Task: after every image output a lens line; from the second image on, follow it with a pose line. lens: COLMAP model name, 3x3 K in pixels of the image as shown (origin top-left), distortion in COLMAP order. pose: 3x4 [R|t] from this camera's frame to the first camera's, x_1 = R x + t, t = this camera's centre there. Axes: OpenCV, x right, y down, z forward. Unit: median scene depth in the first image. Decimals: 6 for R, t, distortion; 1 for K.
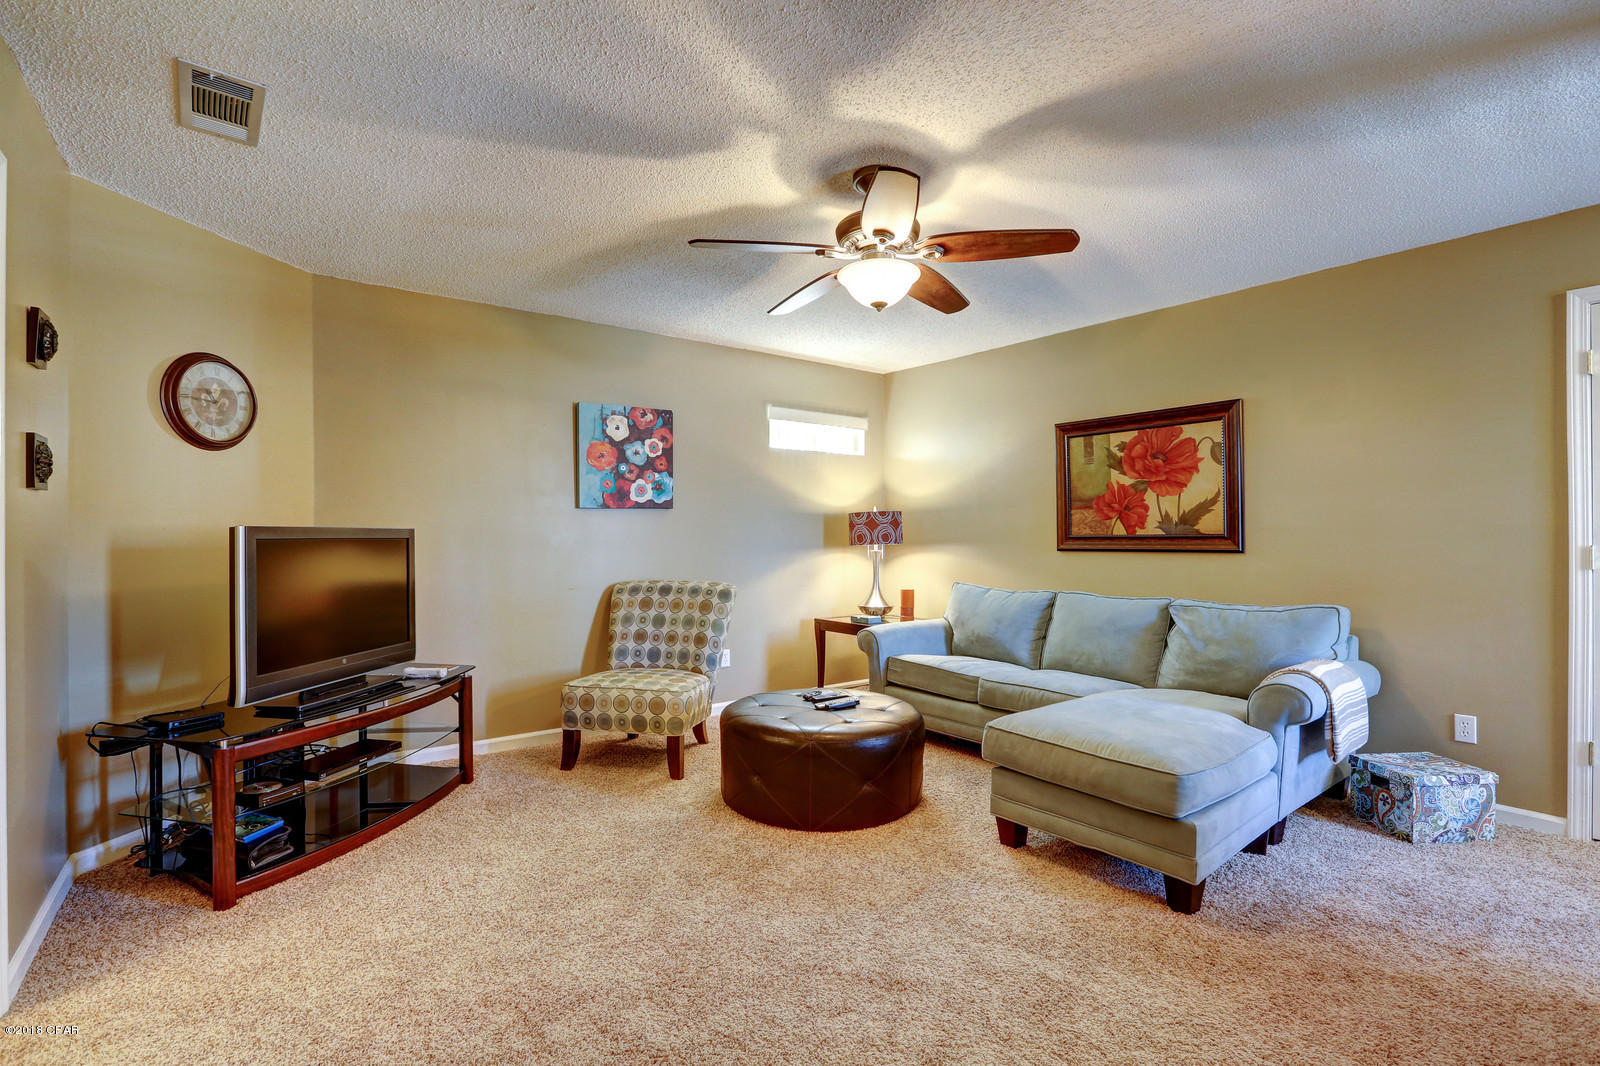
lens RADIAL K [[741.8, 0, 800.0], [0, 741.8, 533.0], [0, 0, 1]] dist [-0.067584, 0.035130]
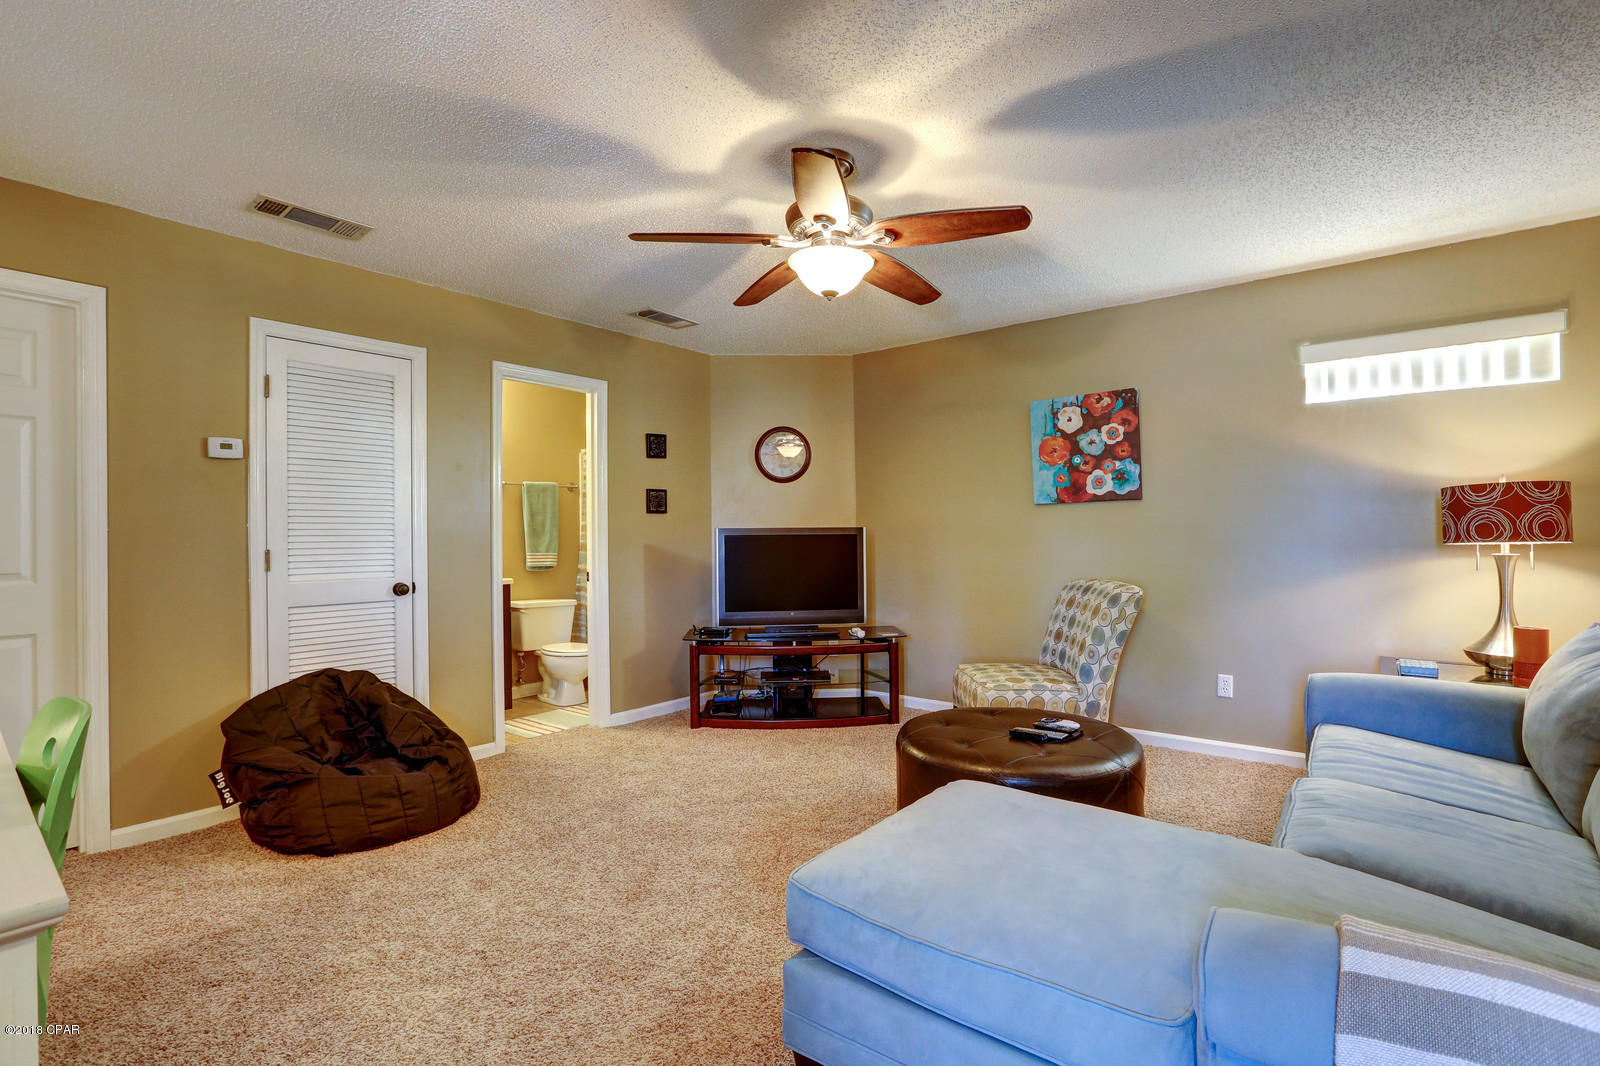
lens RADIAL K [[741.8, 0, 800.0], [0, 741.8, 533.0], [0, 0, 1]] dist [-0.067584, 0.035130]
pose [[0.221118, -0.002437, -0.975244, 0.603570], [0.010889, 0.999941, -0.000030, 0.002527], [0.975186, -0.010612, 0.221131, 0.431976]]
